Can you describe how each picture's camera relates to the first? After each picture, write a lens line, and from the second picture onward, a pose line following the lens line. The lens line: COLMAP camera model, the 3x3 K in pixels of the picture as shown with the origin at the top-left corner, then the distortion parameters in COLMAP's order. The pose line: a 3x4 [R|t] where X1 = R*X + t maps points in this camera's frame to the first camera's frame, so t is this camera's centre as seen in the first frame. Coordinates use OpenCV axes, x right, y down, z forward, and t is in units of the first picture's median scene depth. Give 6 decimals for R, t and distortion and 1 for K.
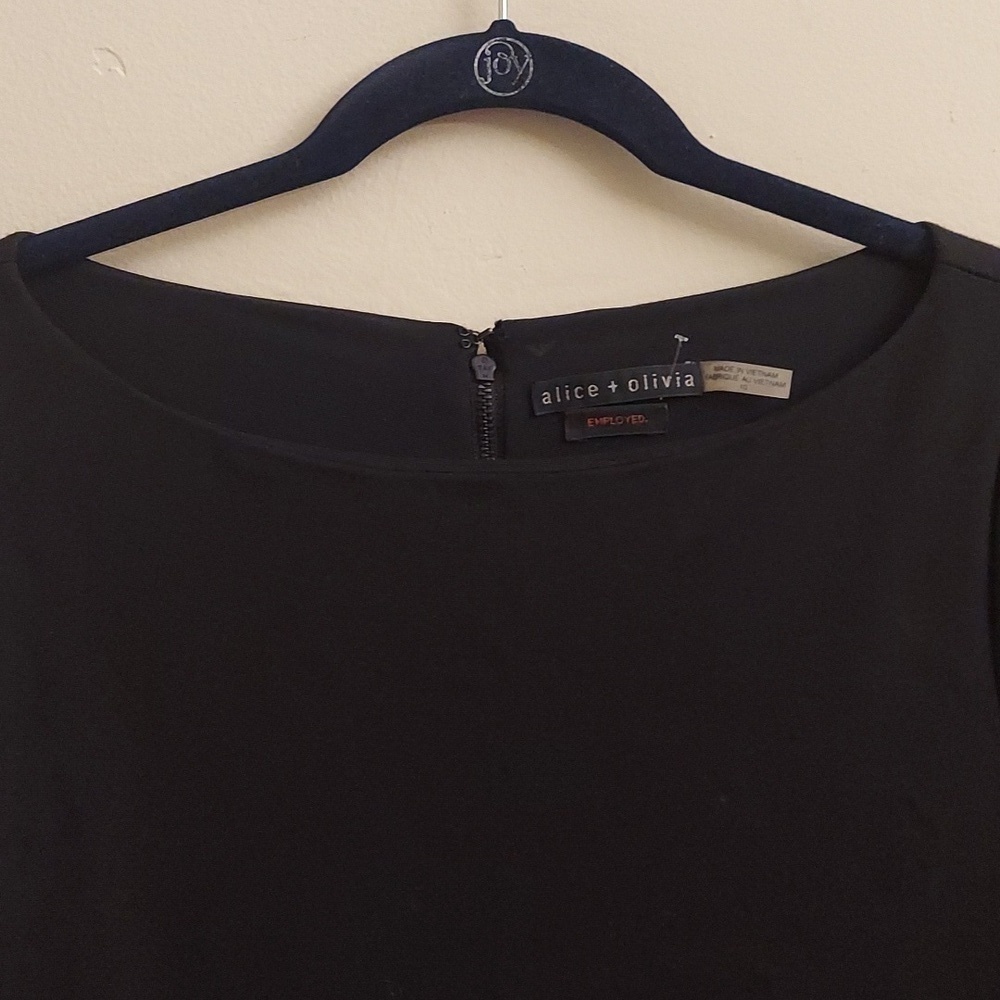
lens RADIAL K [[1876.9, 0, 498.3], [0, 1876.9, 499.4], [0, 0, 1]] dist [0.168934, 0.000000]
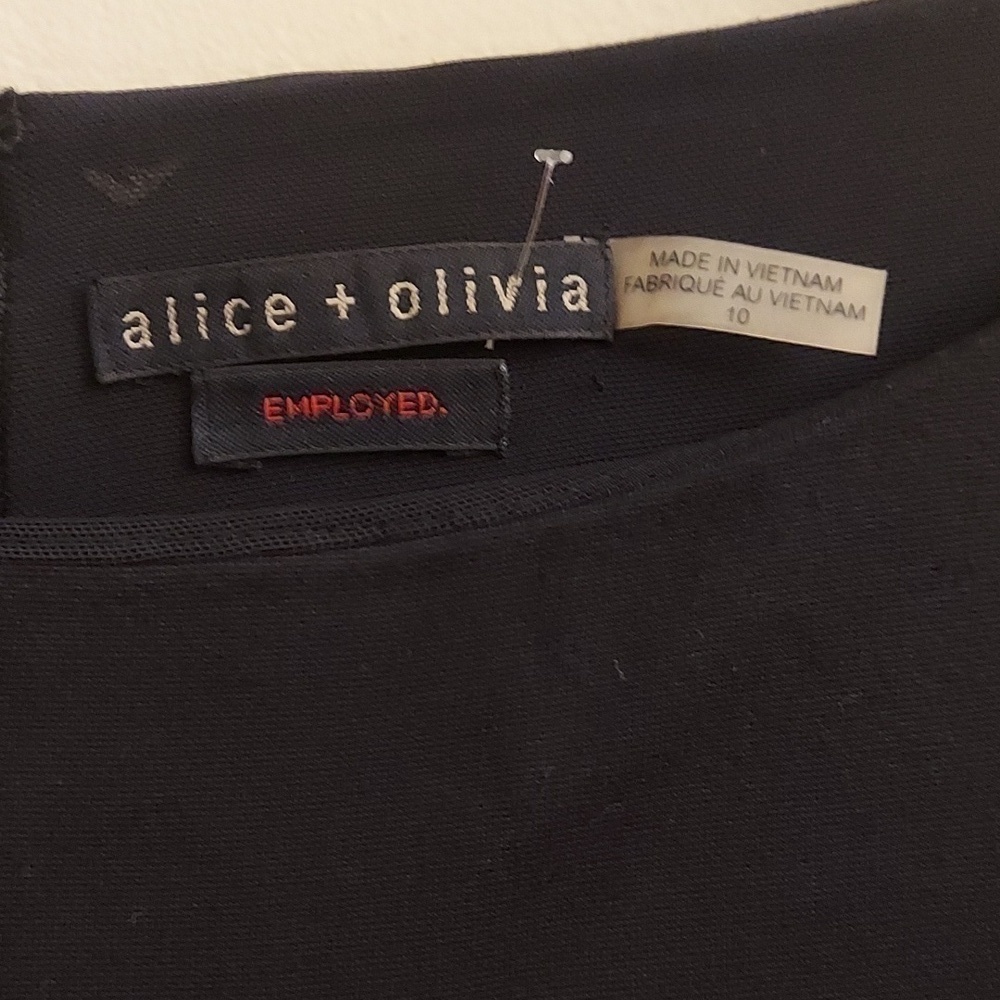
lens RADIAL K [[1876.9, 0, 501.3], [0, 1876.9, 501.2], [0, 0, 1]] dist [0.168934, 0.000000]
pose [[0.998452, 0.028138, 0.047983, 0.073875], [-0.027635, 0.999556, -0.011102, -0.022578], [-0.048274, 0.009759, 0.998786, 0.671718]]
